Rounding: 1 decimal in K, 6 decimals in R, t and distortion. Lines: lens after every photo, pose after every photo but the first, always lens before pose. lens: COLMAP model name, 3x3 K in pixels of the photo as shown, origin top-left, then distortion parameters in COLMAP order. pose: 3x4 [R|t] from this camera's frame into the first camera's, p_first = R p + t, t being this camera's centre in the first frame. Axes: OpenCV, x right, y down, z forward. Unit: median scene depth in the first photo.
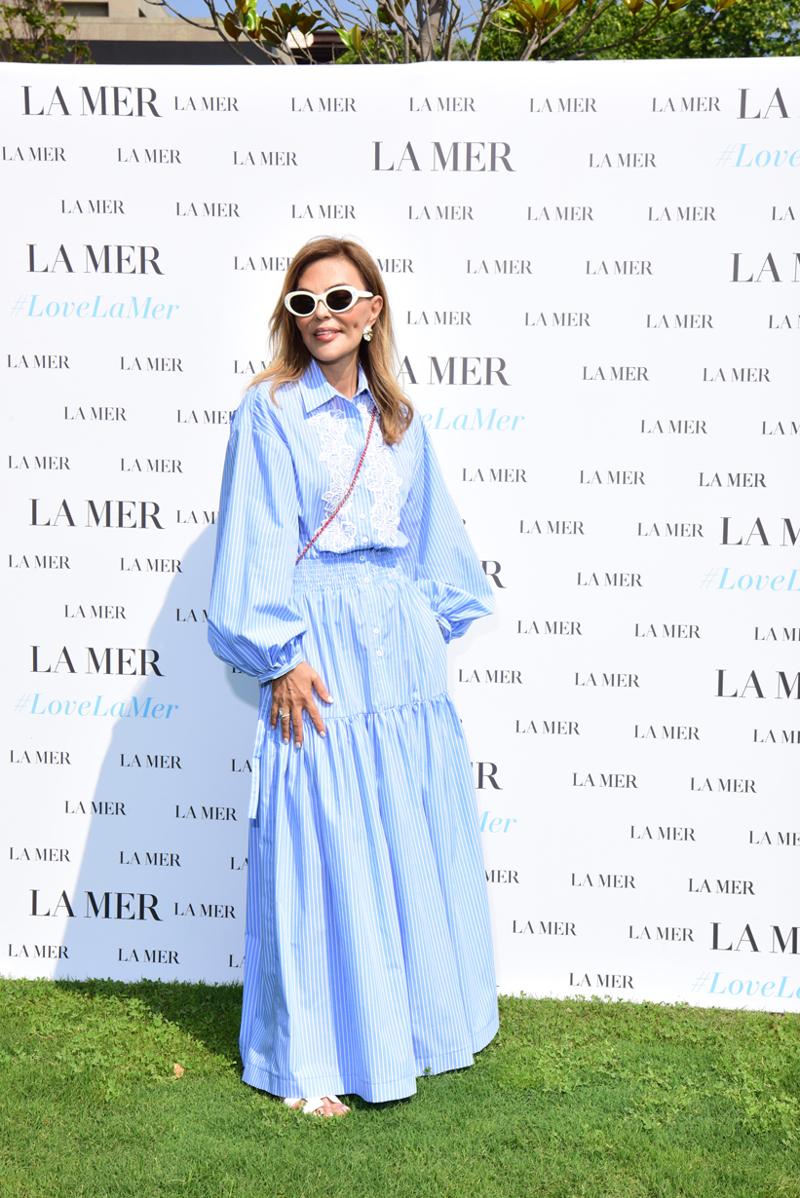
lens RADIAL K [[2182.1, 0, 403.8], [0, 2182.1, 599.8], [0, 0, 1]] dist [0.284736, 0.000000]
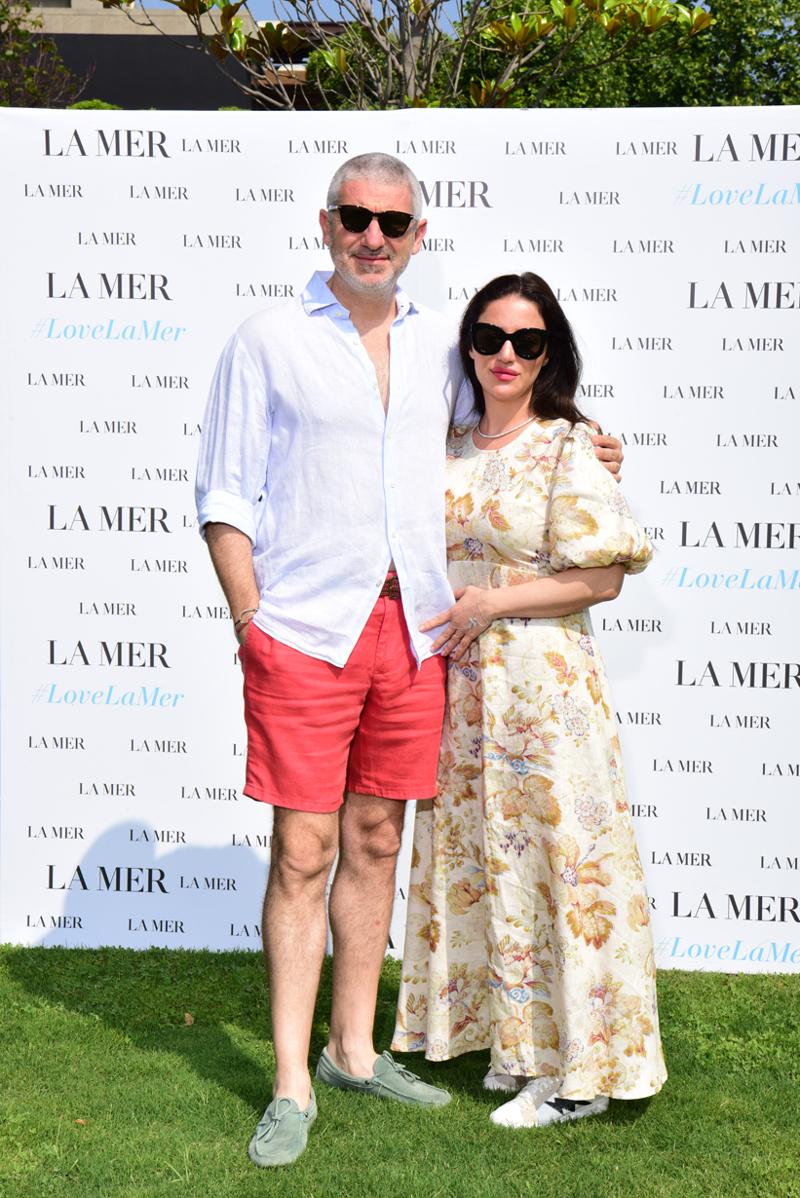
lens RADIAL K [[2358.9, 0, 398.7], [0, 2358.9, 601.1], [0, 0, 1]] dist [0.310645, 0.000000]
pose [[0.999971, -0.000407, 0.007621, -0.005278], [0.000480, 0.999953, -0.009632, 0.013381], [-0.007616, 0.009635, 0.999925, -0.181478]]
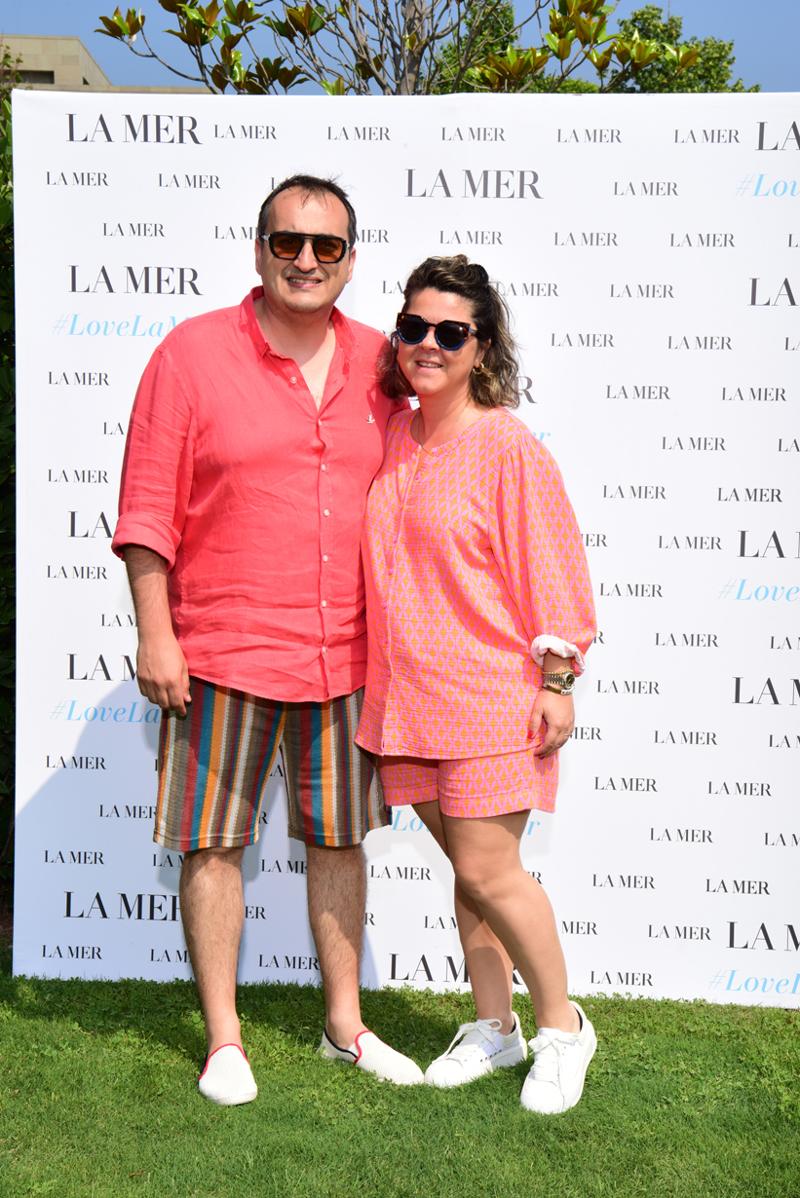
lens RADIAL K [[2081.7, 0, 399.8], [0, 2081.7, 596.4], [0, 0, 1]] dist [0.263231, 0.000000]
pose [[0.999252, 0.003508, 0.038503, -0.053663], [-0.002590, 0.999712, -0.023847, 0.017555], [-0.038576, 0.023730, 0.998974, 0.013089]]
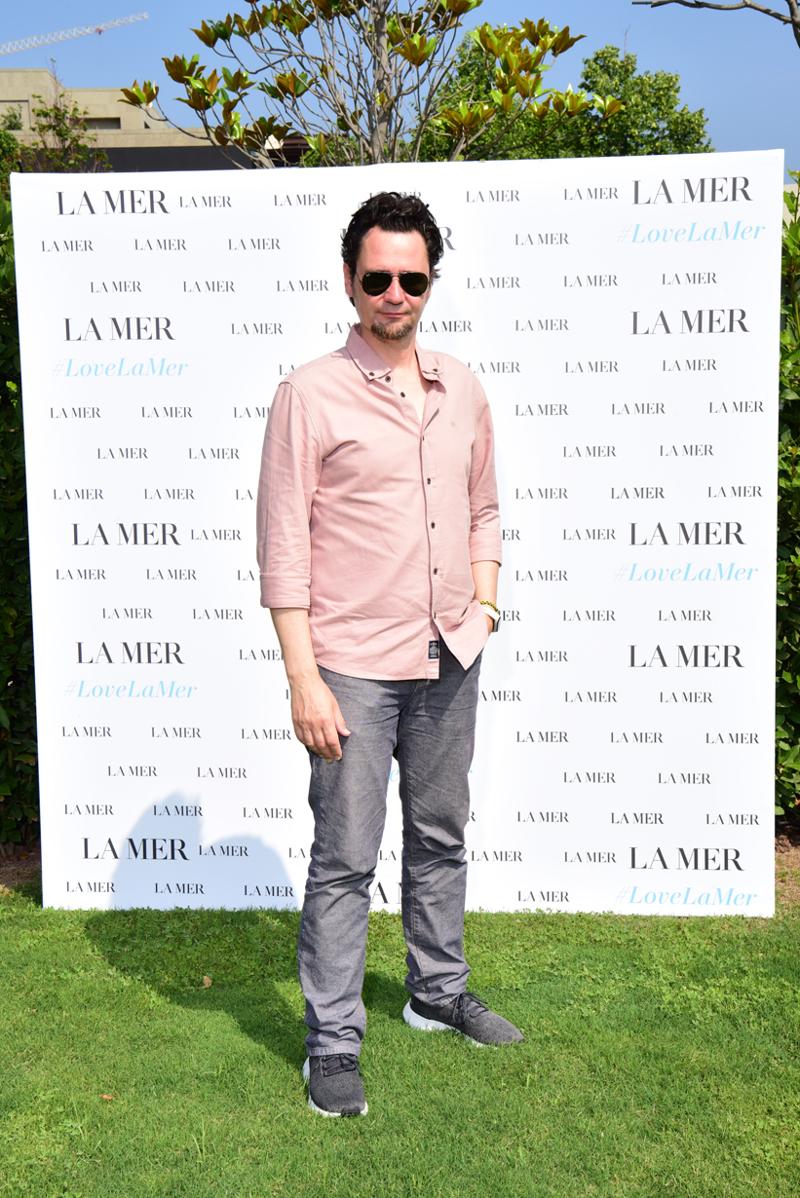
lens RADIAL K [[1724.3, 0, 402.9], [0, 1724.3, 599.1], [0, 0, 1]] dist [0.162446, 0.000000]
pose [[0.999353, -0.029550, 0.020500, -0.005207], [0.029325, 0.999507, 0.011172, -0.009096], [-0.020820, -0.010563, 0.999727, 0.021207]]
